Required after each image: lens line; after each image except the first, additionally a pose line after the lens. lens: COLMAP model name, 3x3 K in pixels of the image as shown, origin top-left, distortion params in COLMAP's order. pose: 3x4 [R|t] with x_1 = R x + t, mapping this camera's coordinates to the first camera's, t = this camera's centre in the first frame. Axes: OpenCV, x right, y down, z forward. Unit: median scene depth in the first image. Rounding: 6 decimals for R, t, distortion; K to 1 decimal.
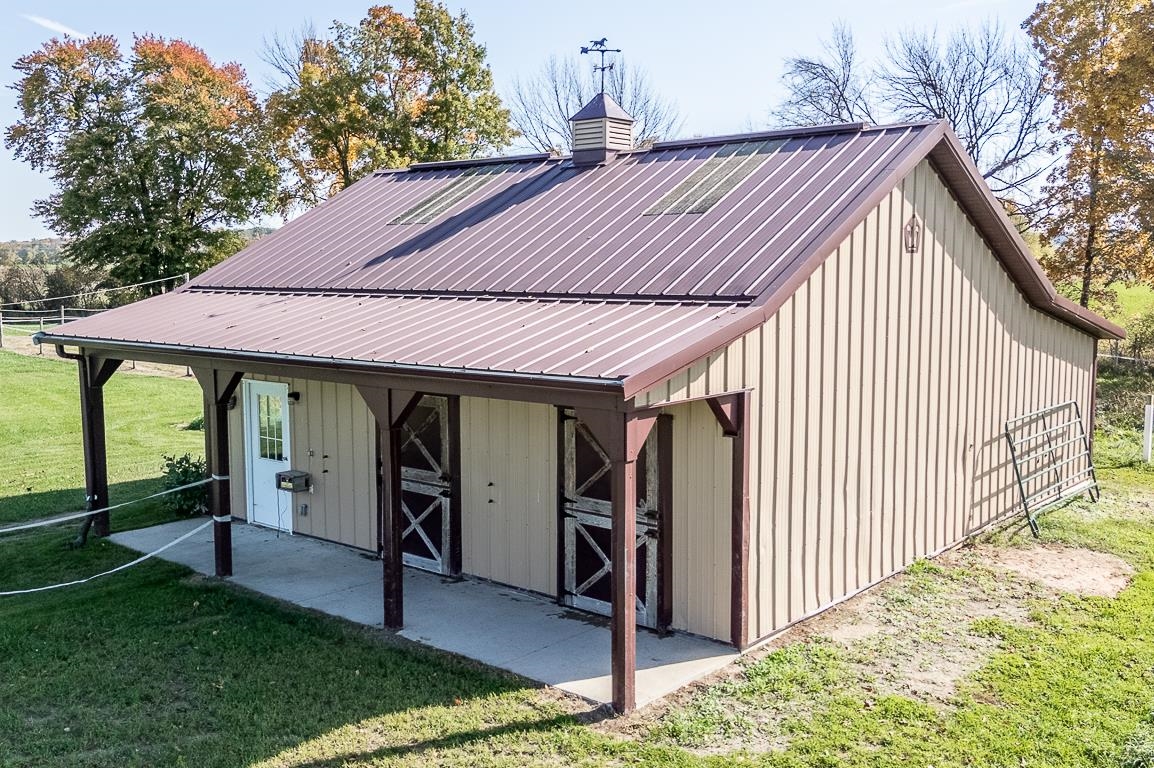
lens RADIAL K [[860.0, 0, 586.2], [0, 860.0, 393.7], [0, 0, 1]] dist [0.083919, -0.088255]
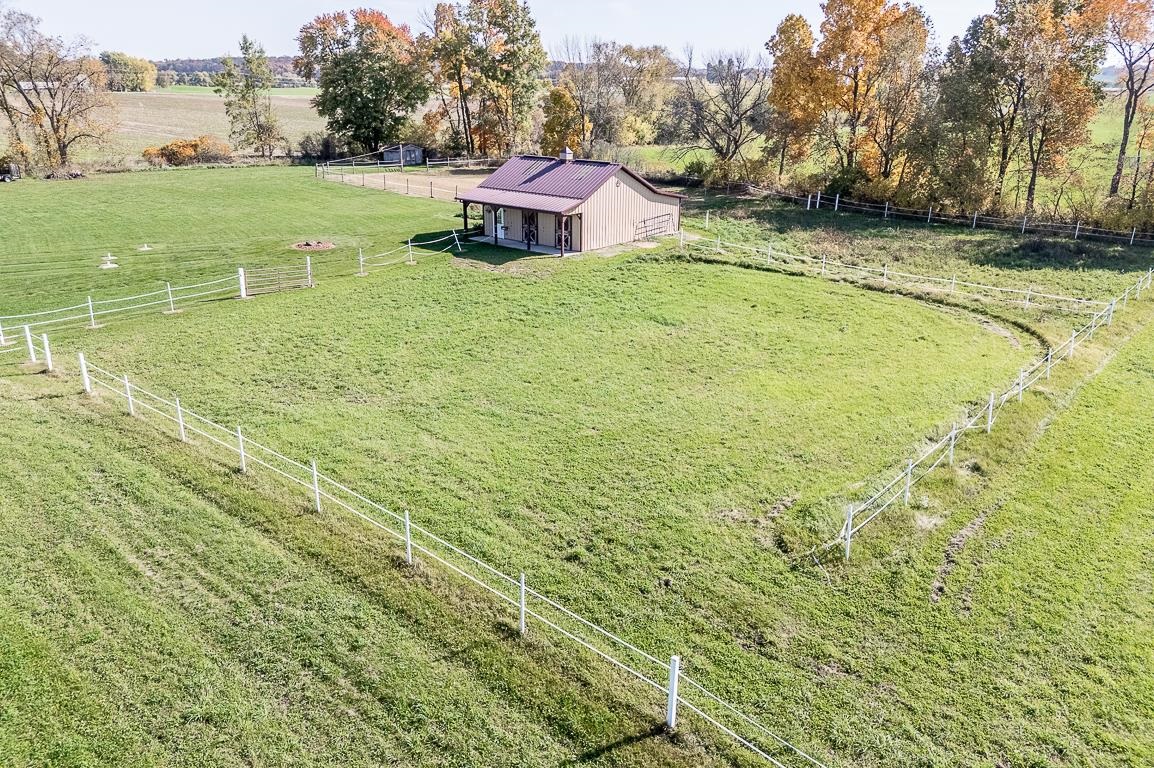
lens RADIAL K [[860.0, 0, 586.2], [0, 860.0, 393.7], [0, 0, 1]] dist [0.083919, -0.088255]
pose [[0.998980, 0.016961, -0.041840, 0.099231], [-0.006742, 0.972404, 0.233208, -0.037631], [0.044641, -0.232688, 0.971526, -1.105302]]
